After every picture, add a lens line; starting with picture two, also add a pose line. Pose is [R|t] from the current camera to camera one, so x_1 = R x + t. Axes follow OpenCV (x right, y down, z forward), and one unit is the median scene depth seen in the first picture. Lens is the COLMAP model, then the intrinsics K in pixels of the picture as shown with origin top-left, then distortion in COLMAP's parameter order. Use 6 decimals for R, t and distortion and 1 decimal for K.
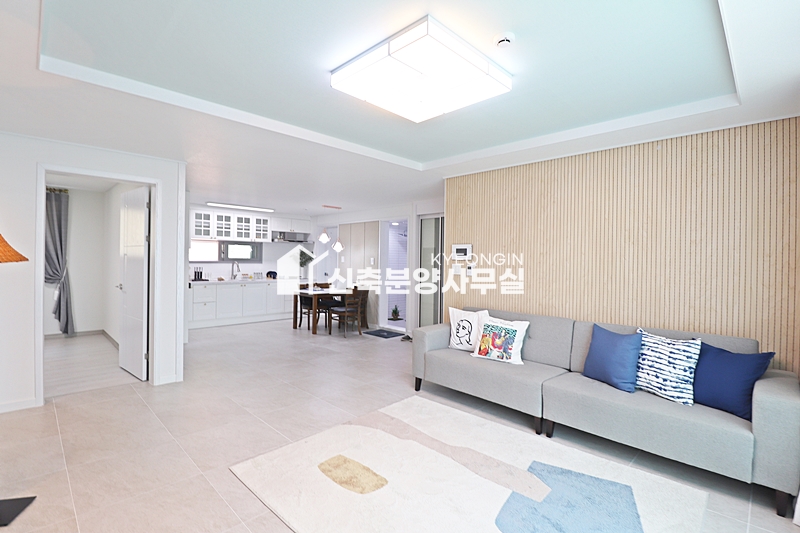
lens RADIAL K [[376.0, 0, 402.9], [0, 376.0, 263.4], [0, 0, 1]] dist [-0.000849, -0.013051]
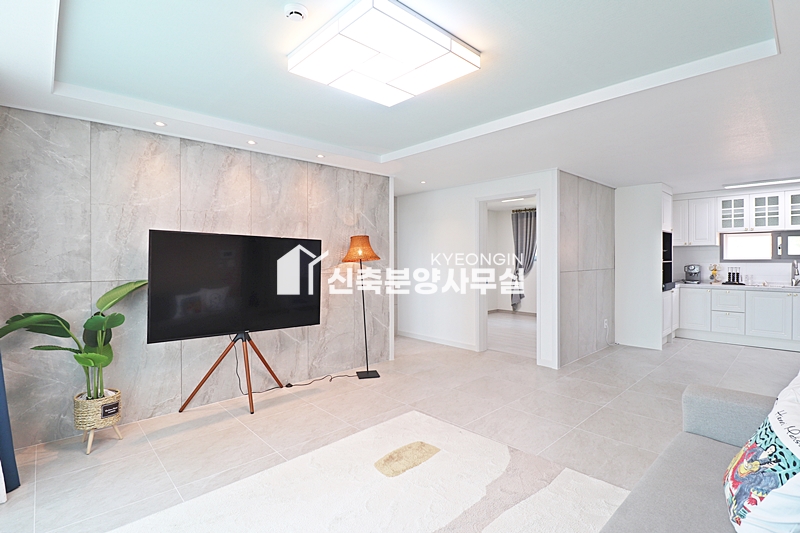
lens RADIAL K [[388.8, 0, 400.0], [0, 388.8, 266.5], [0, 0, 1]] dist [-0.000375, -0.014657]
pose [[-0.044653, 0.010799, -0.998944, 0.316086], [-0.004346, 0.999930, 0.011004, 0.002531], [0.998993, 0.004833, -0.044603, 0.338833]]
